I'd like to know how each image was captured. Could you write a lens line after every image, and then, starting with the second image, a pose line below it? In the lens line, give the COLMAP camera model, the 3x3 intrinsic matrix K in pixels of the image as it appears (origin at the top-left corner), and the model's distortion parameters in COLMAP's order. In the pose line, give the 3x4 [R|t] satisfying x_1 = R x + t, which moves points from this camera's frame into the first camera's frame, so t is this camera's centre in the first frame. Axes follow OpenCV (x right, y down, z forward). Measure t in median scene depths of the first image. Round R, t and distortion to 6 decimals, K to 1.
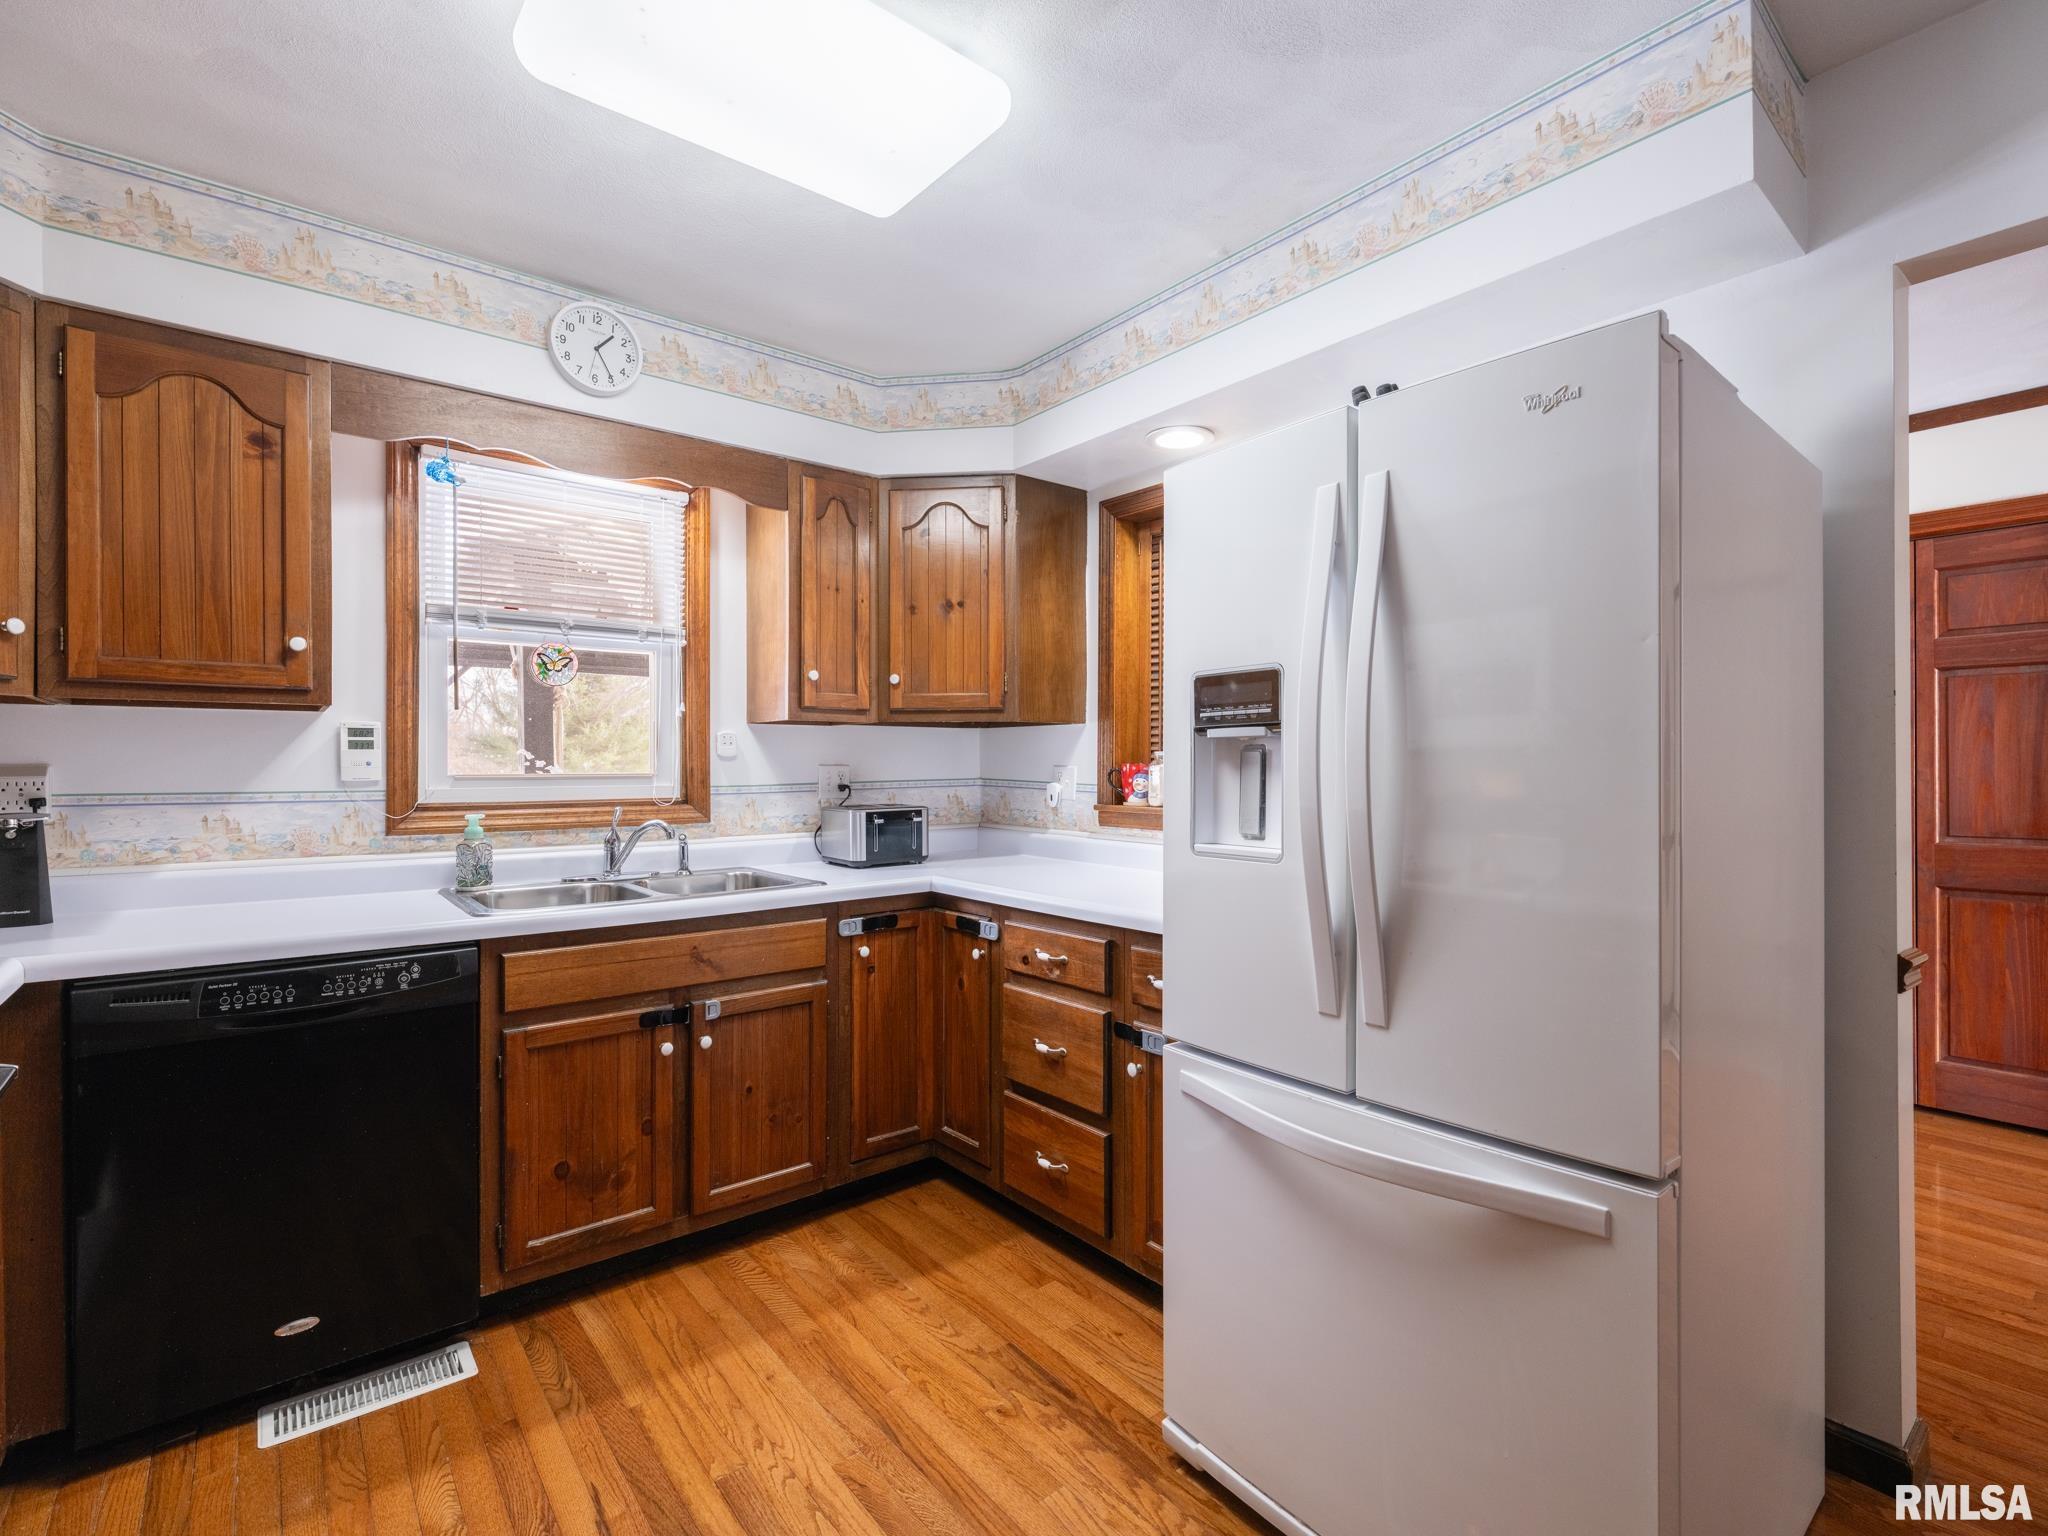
lens RADIAL K [[941.8, 0, 1018.2], [0, 941.8, 772.1], [0, 0, 1]] dist [-0.003031, 0.000900]
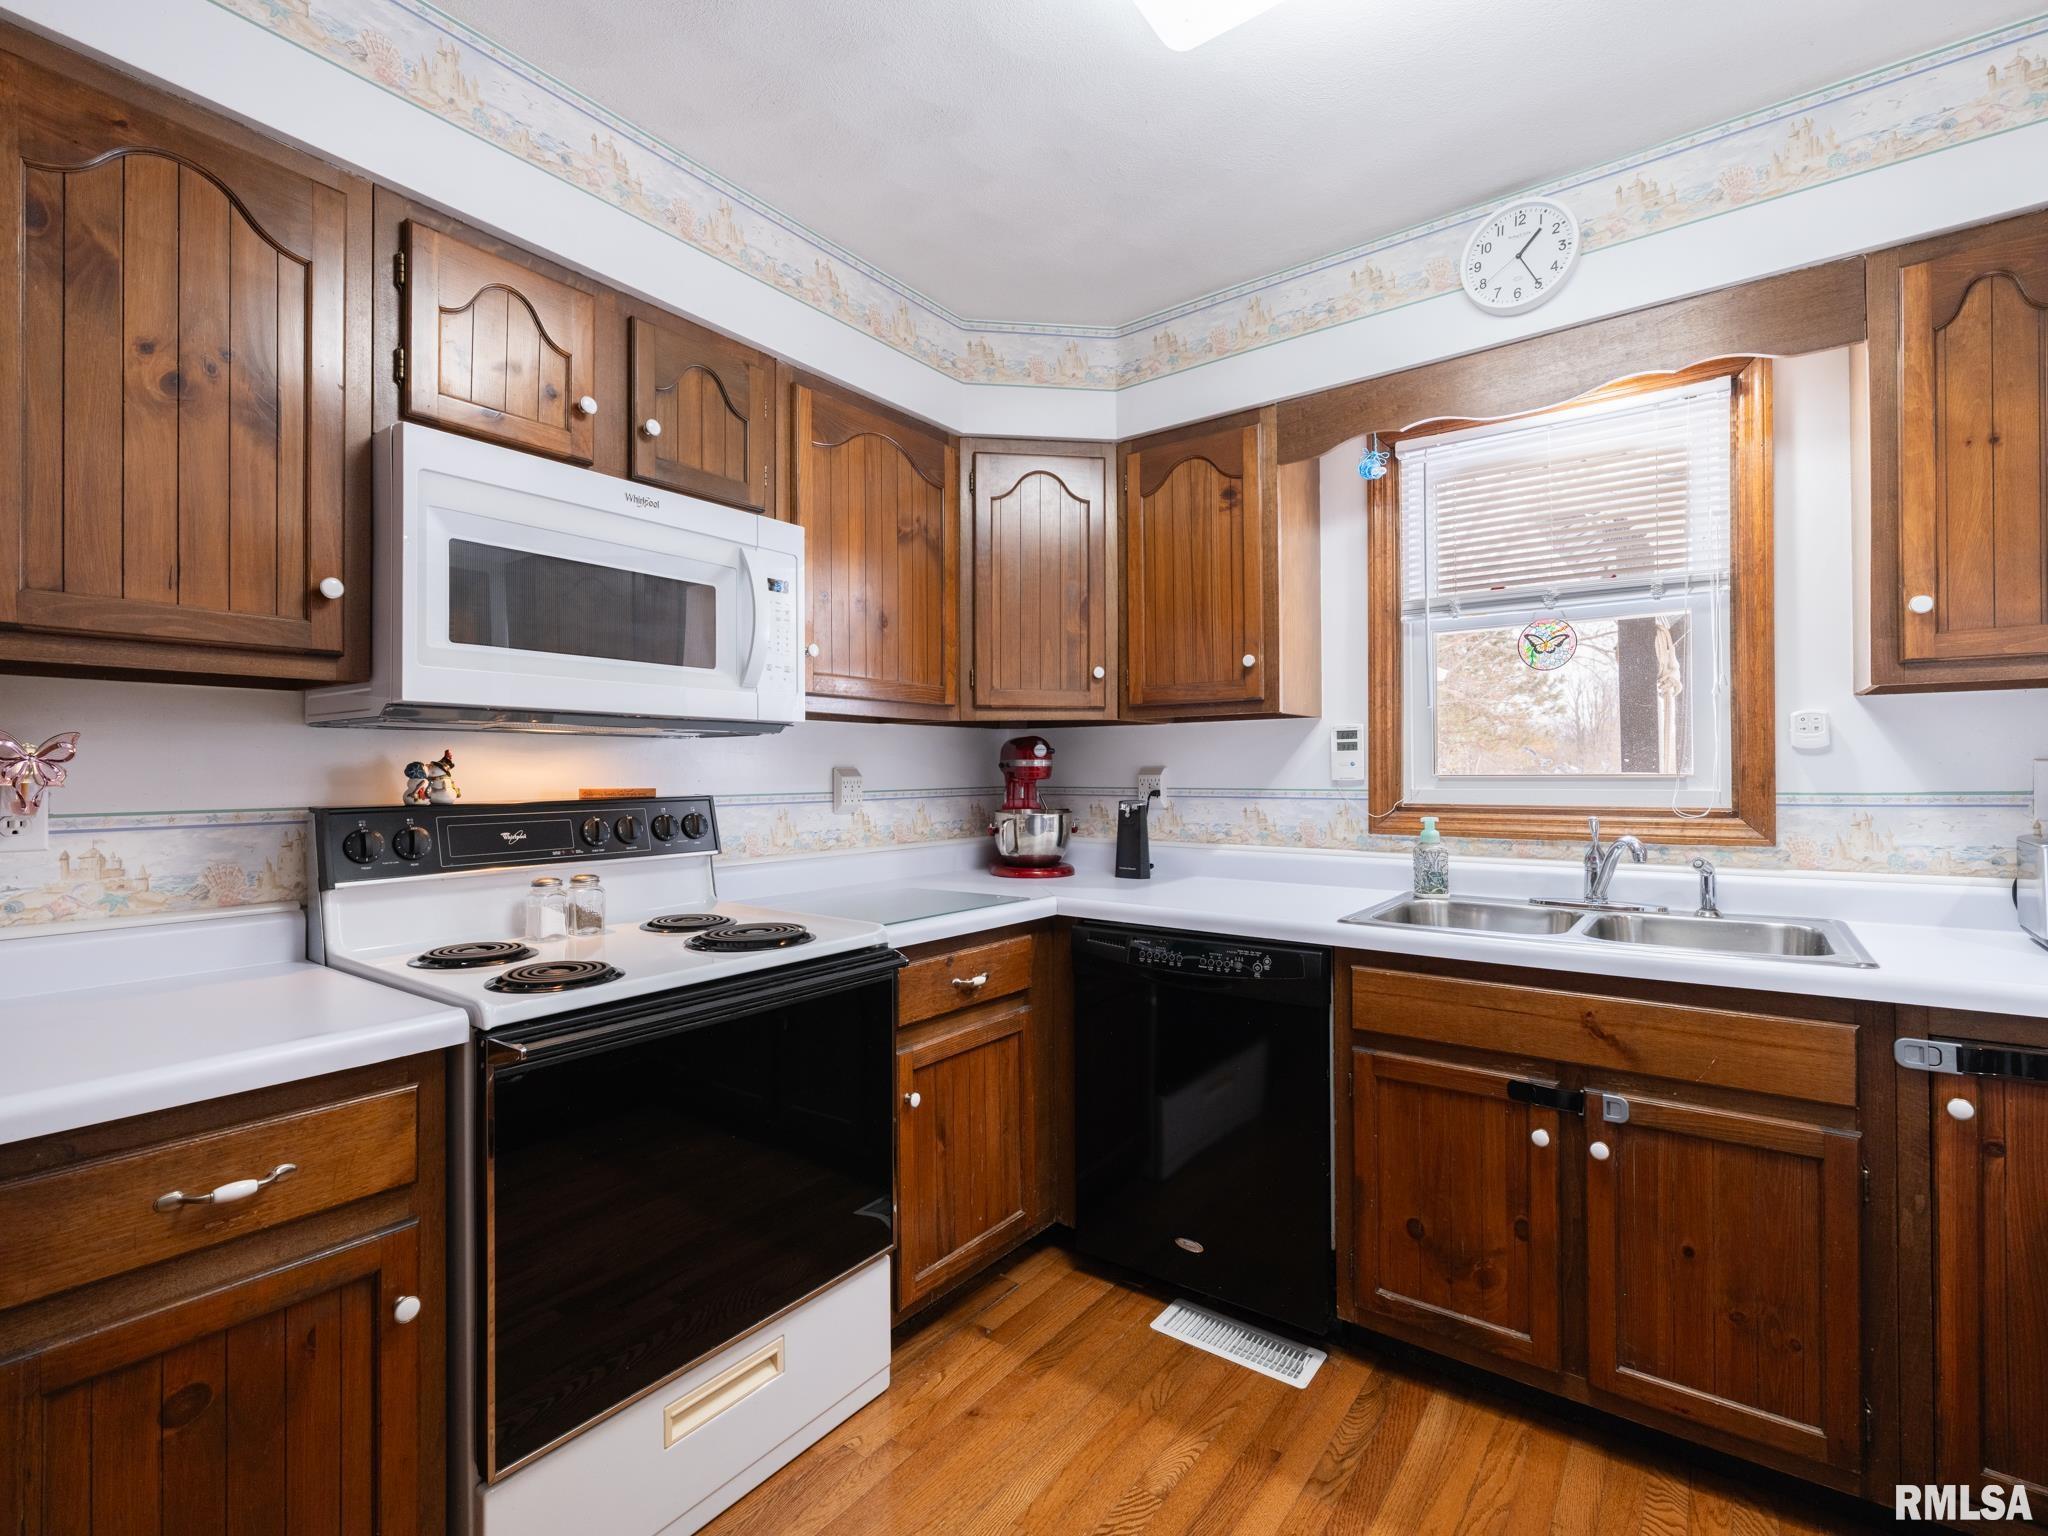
lens RADIAL K [[941.8, 0, 1021.0], [0, 941.8, 768.3], [0, 0, 1]] dist [-0.003031, 0.000900]
pose [[0.245103, -0.003570, -0.969491, 0.255405], [-0.000594, 0.999992, -0.003832, 0.000063], [0.969497, 0.001515, 0.245099, 0.404582]]
